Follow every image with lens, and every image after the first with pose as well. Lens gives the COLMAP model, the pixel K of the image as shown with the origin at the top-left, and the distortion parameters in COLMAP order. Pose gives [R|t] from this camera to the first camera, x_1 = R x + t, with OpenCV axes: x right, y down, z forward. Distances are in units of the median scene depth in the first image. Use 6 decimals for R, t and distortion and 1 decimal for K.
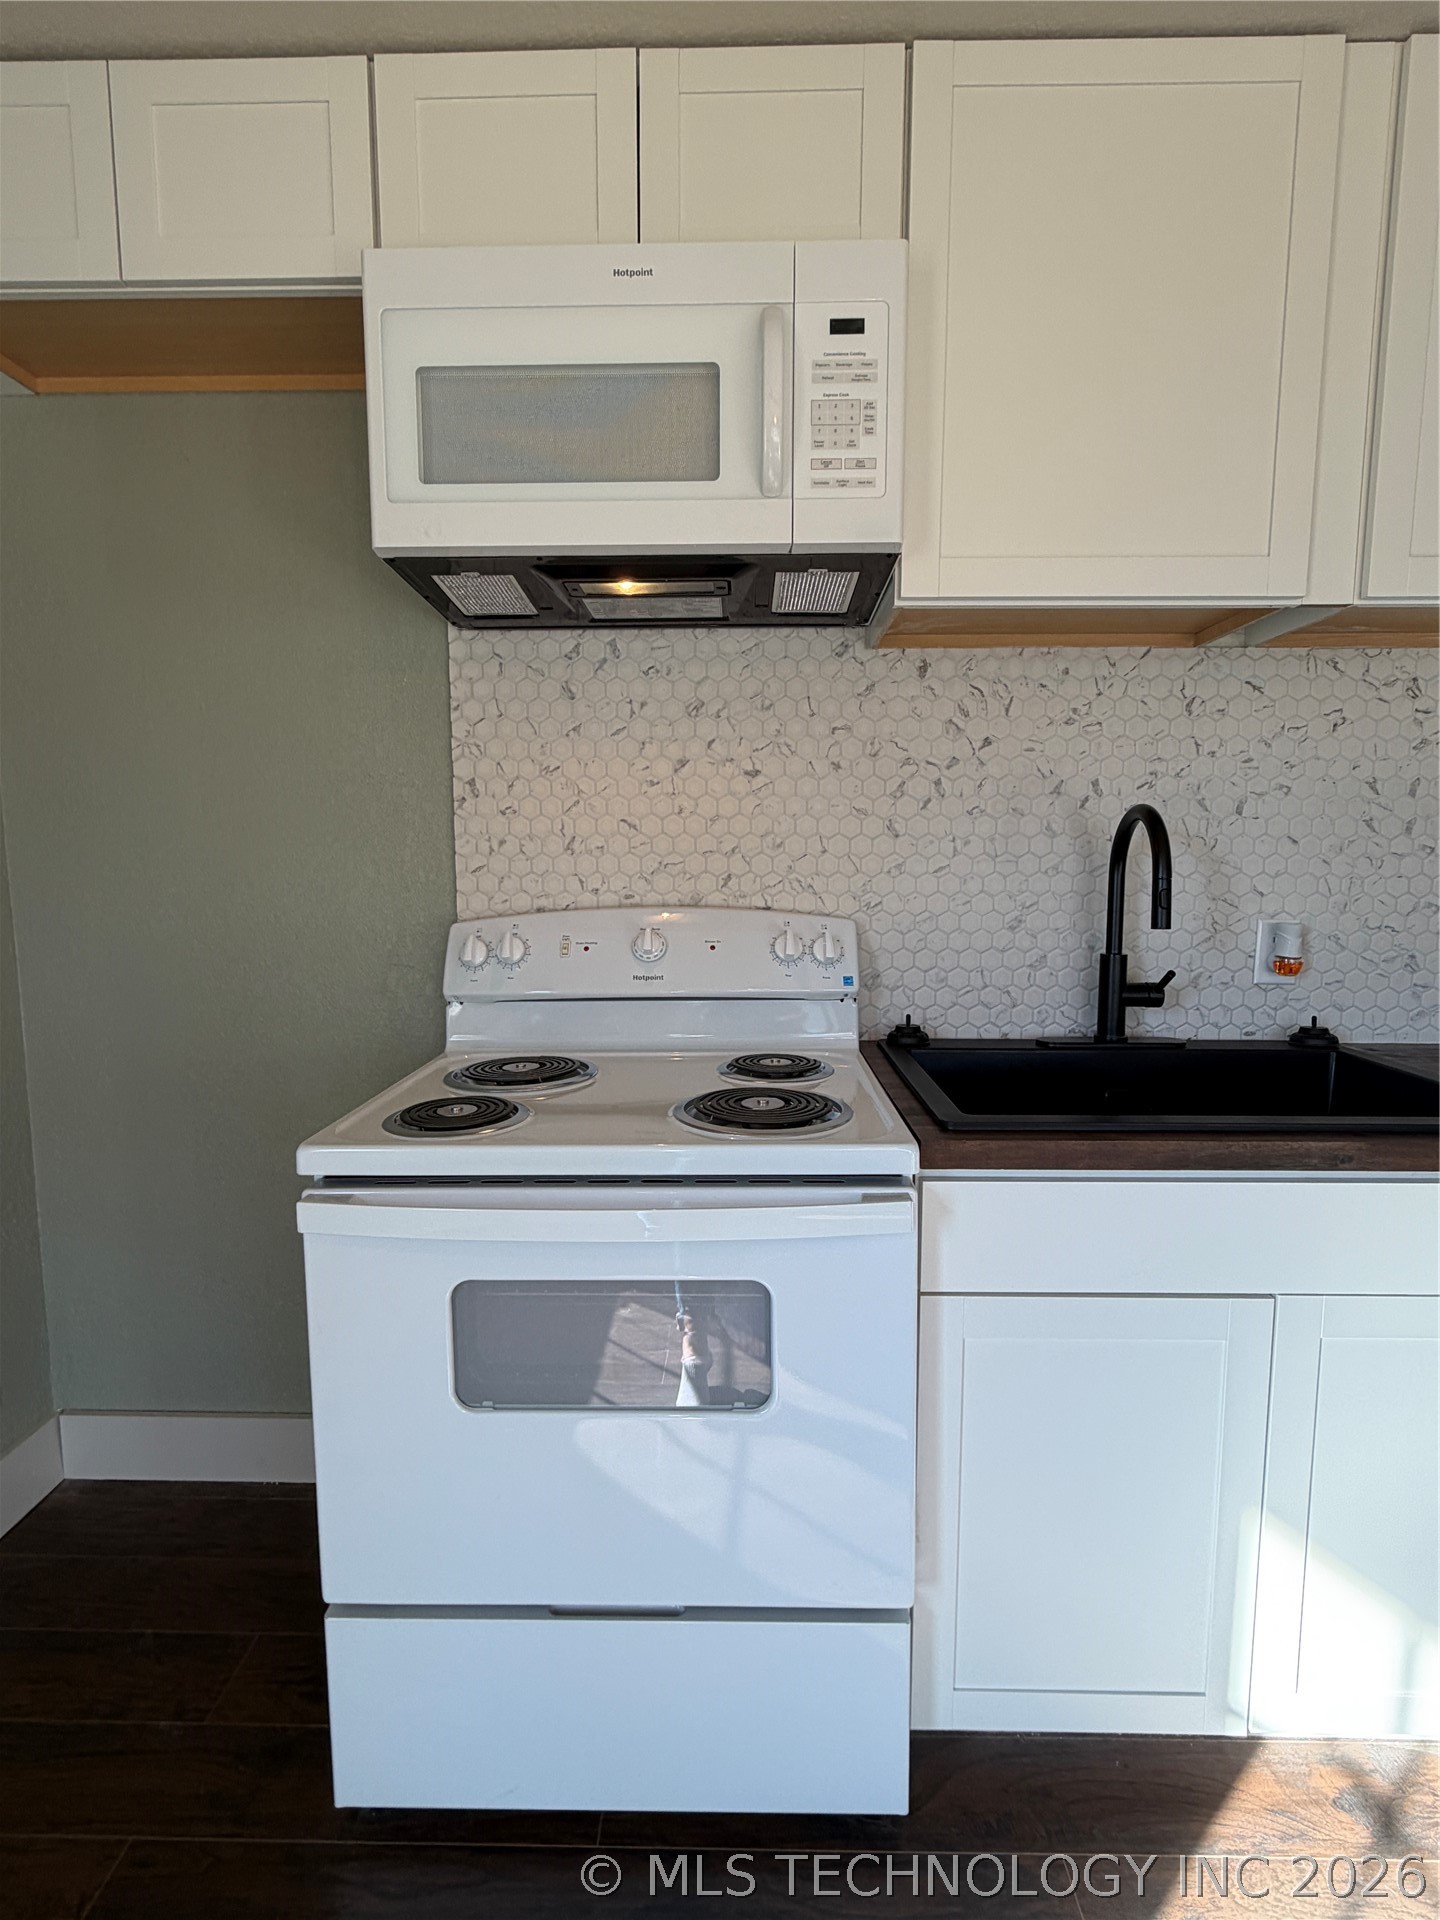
lens RADIAL K [[915.1, 0, 719.4], [0, 915.1, 952.9], [0, 0, 1]] dist [0.000175, -0.000106]
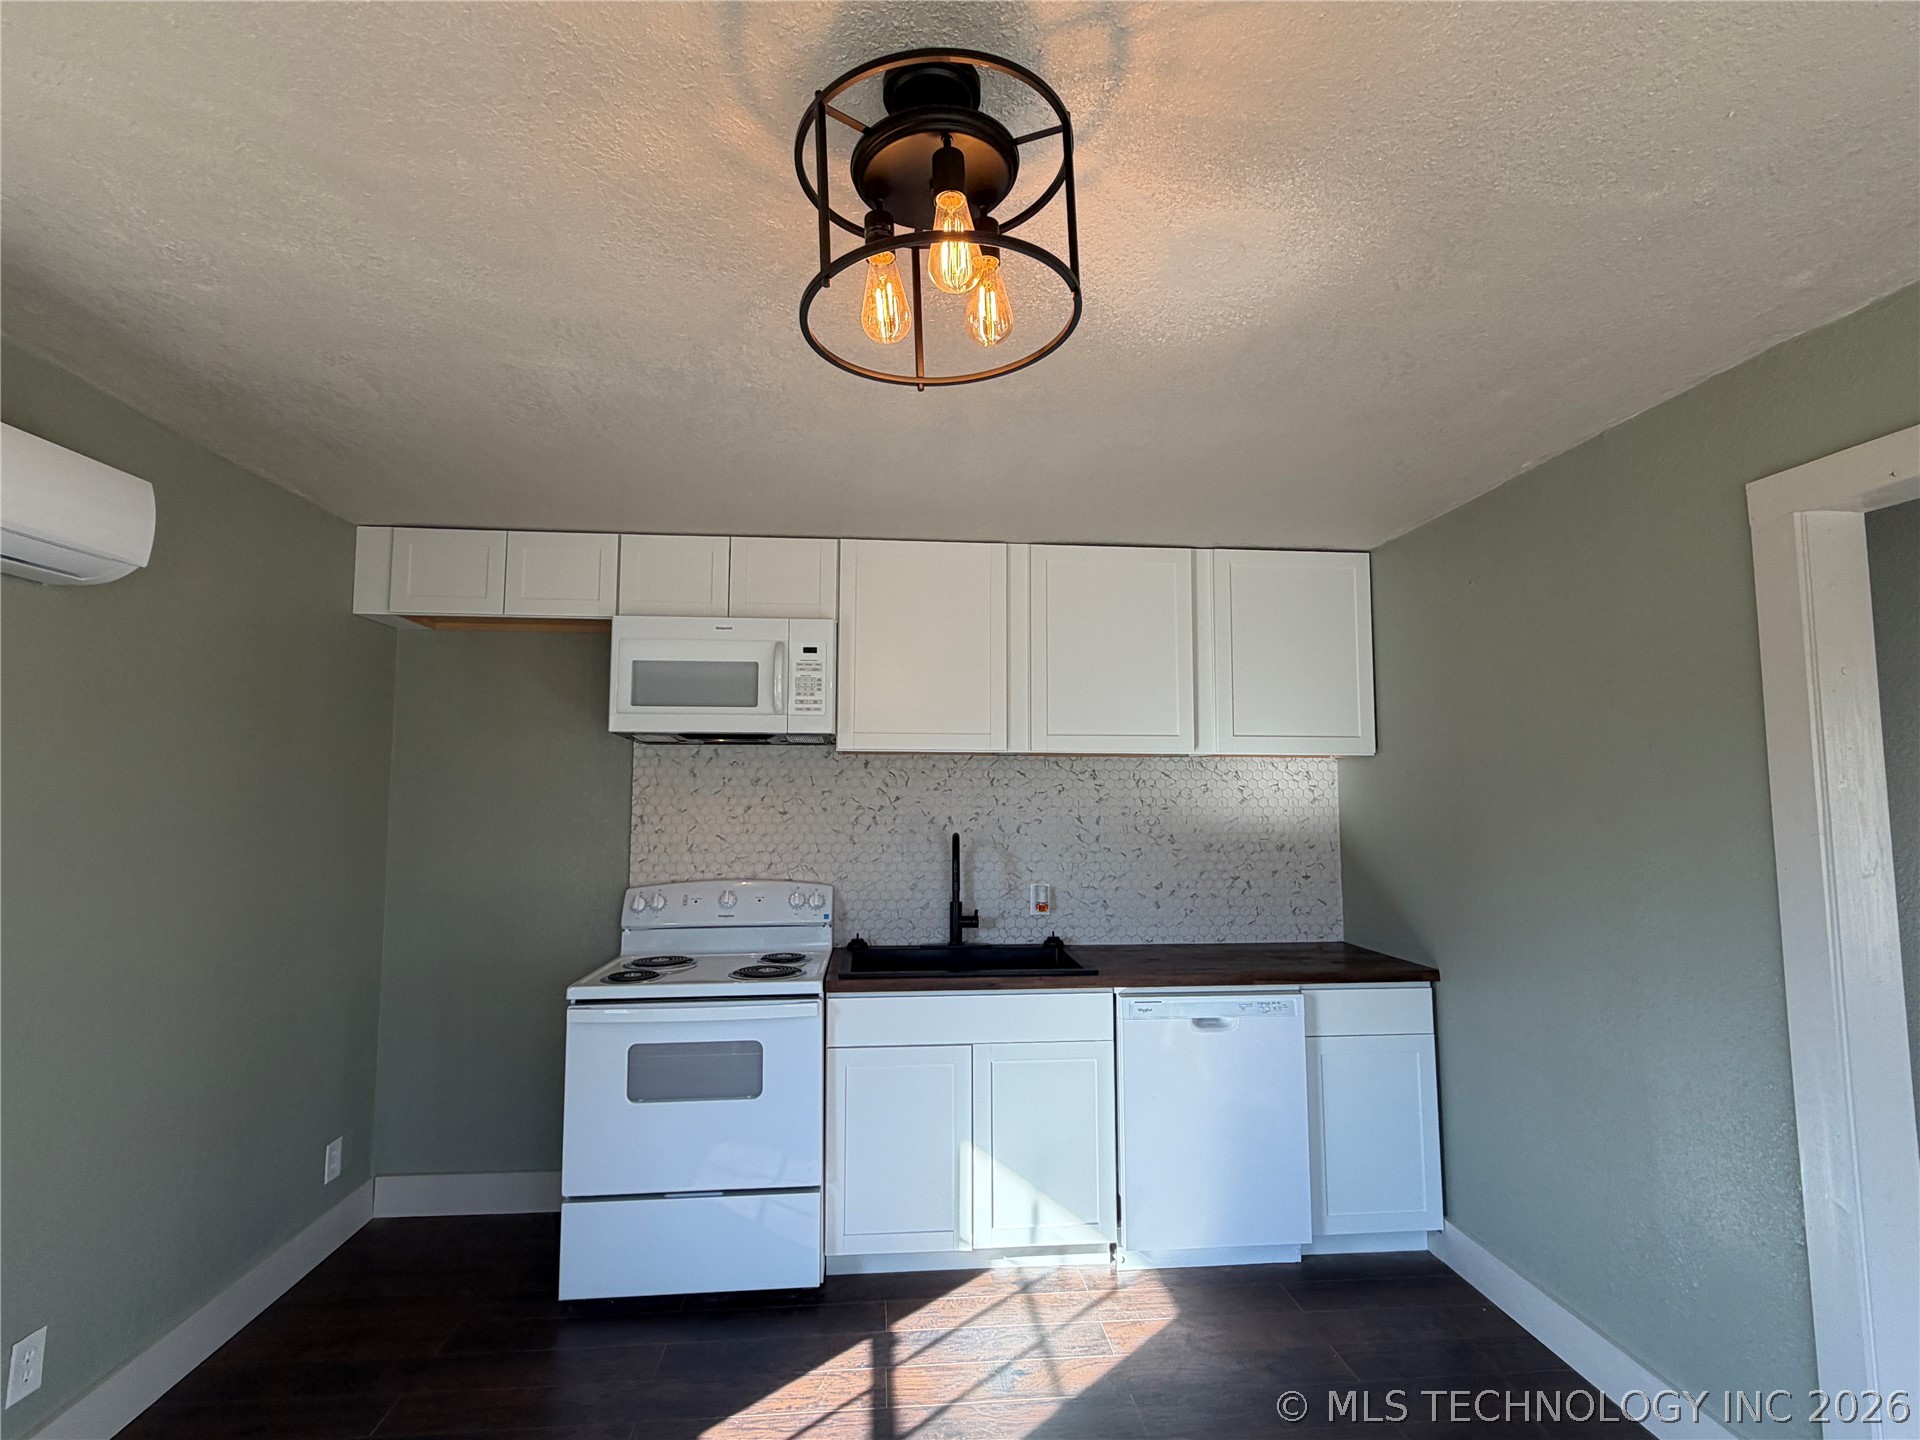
lens RADIAL K [[915.1, 0, 955.3], [0, 915.1, 717.6], [0, 0, 1]] dist [0.000175, -0.000106]
pose [[0.994431, 0.010883, 0.104822, 0.202023], [0.009022, 0.982210, -0.187569, -0.019050], [-0.104998, 0.187470, 0.976642, -1.079374]]
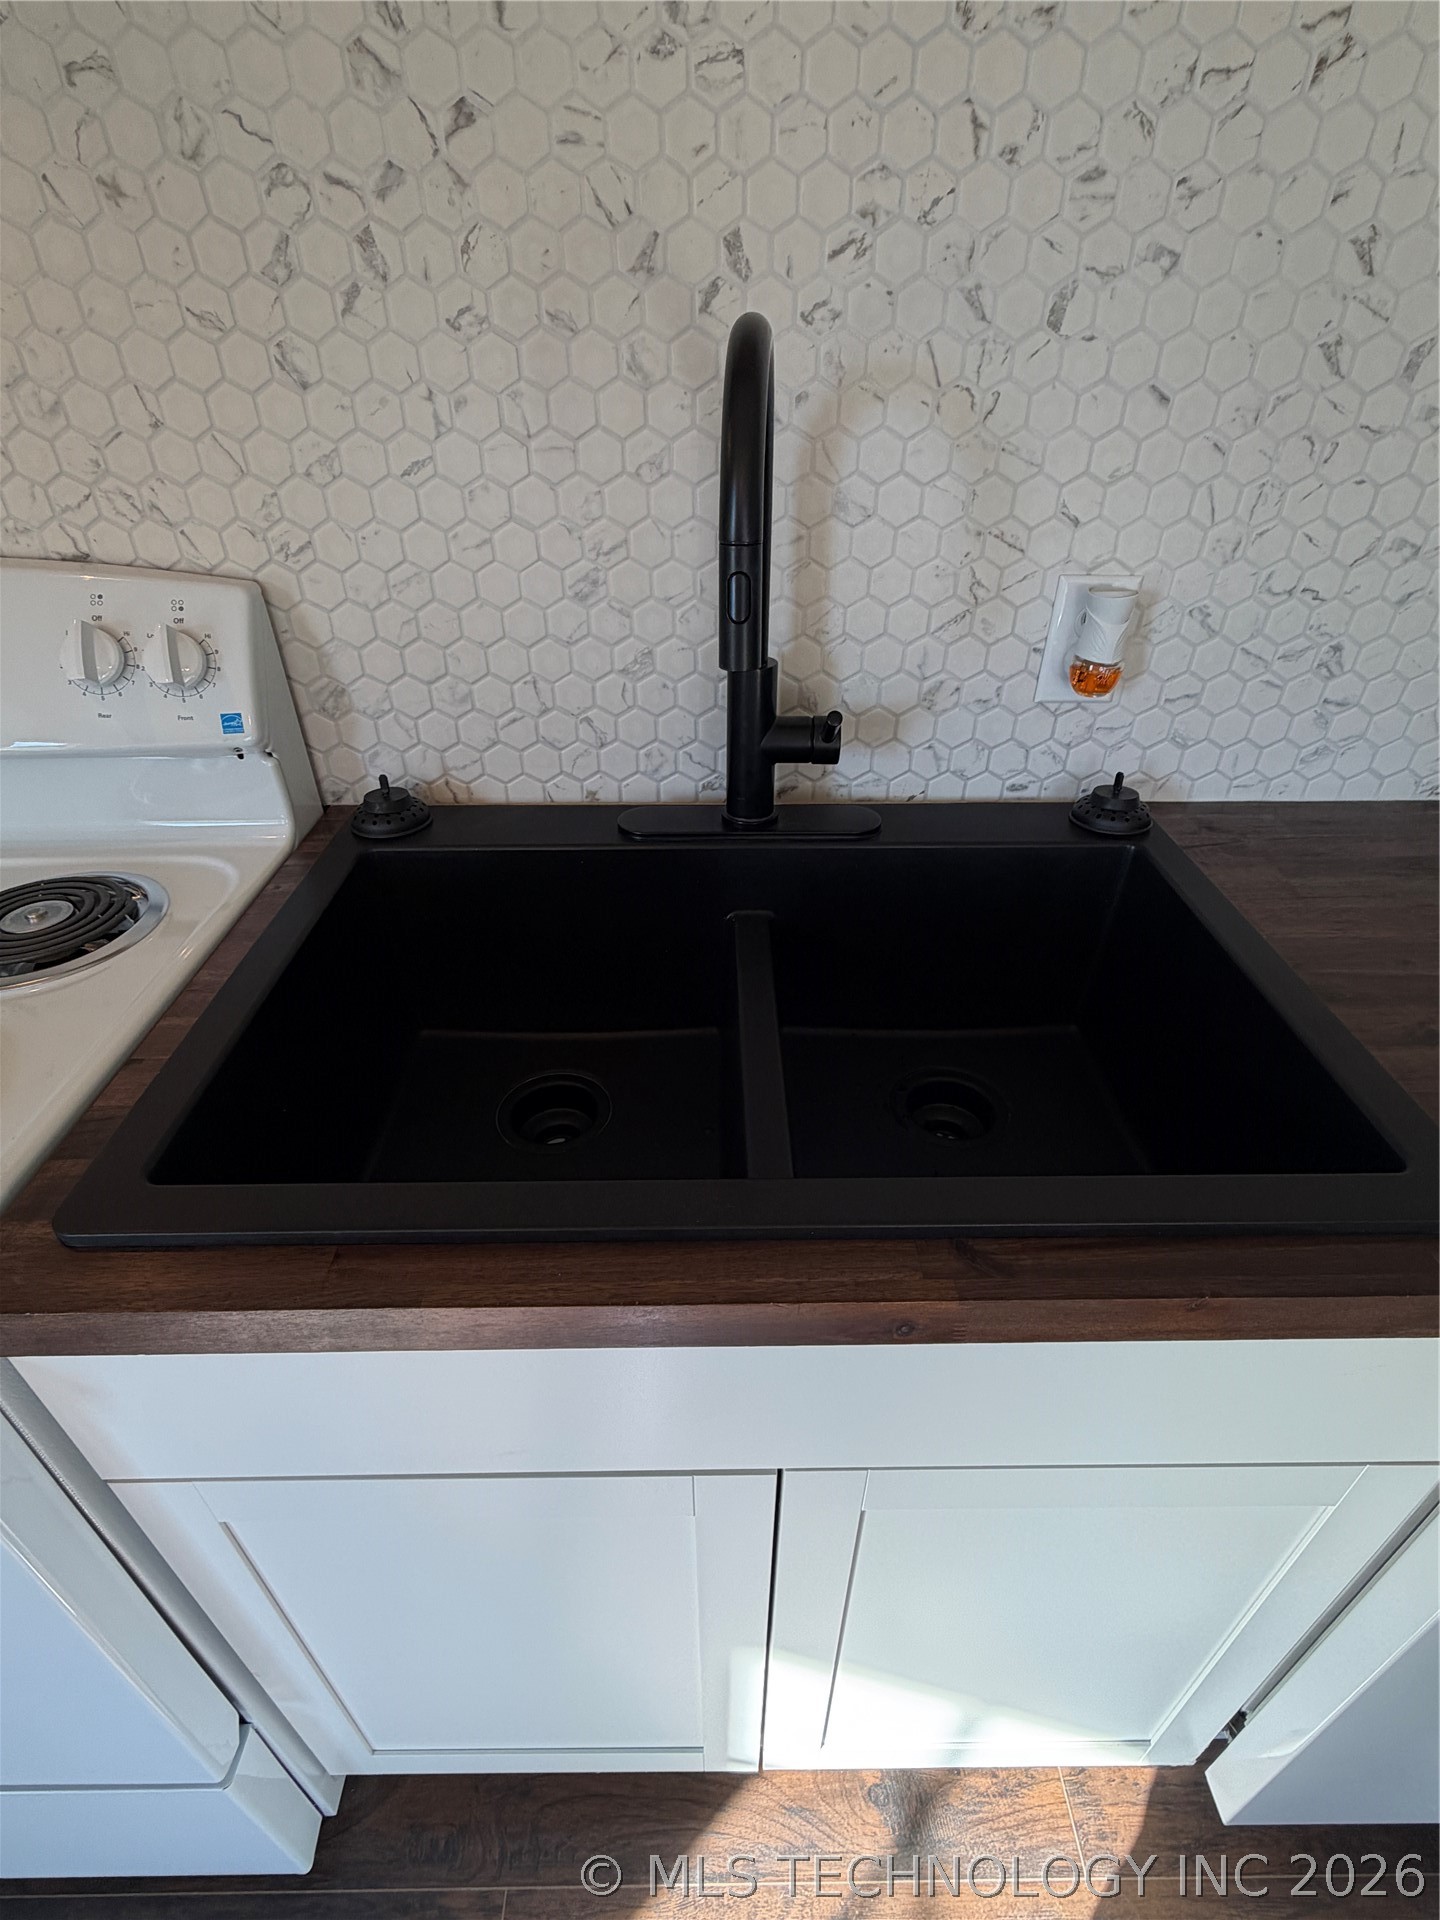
lens RADIAL K [[915.1, 0, 719.4], [0, 915.1, 952.9], [0, 0, 1]] dist [0.000175, -0.000106]
pose [[0.999547, -0.017400, 0.024548, 0.387483], [0.003718, 0.881018, 0.473068, -0.094688], [-0.029859, -0.472763, 0.880684, 0.464556]]
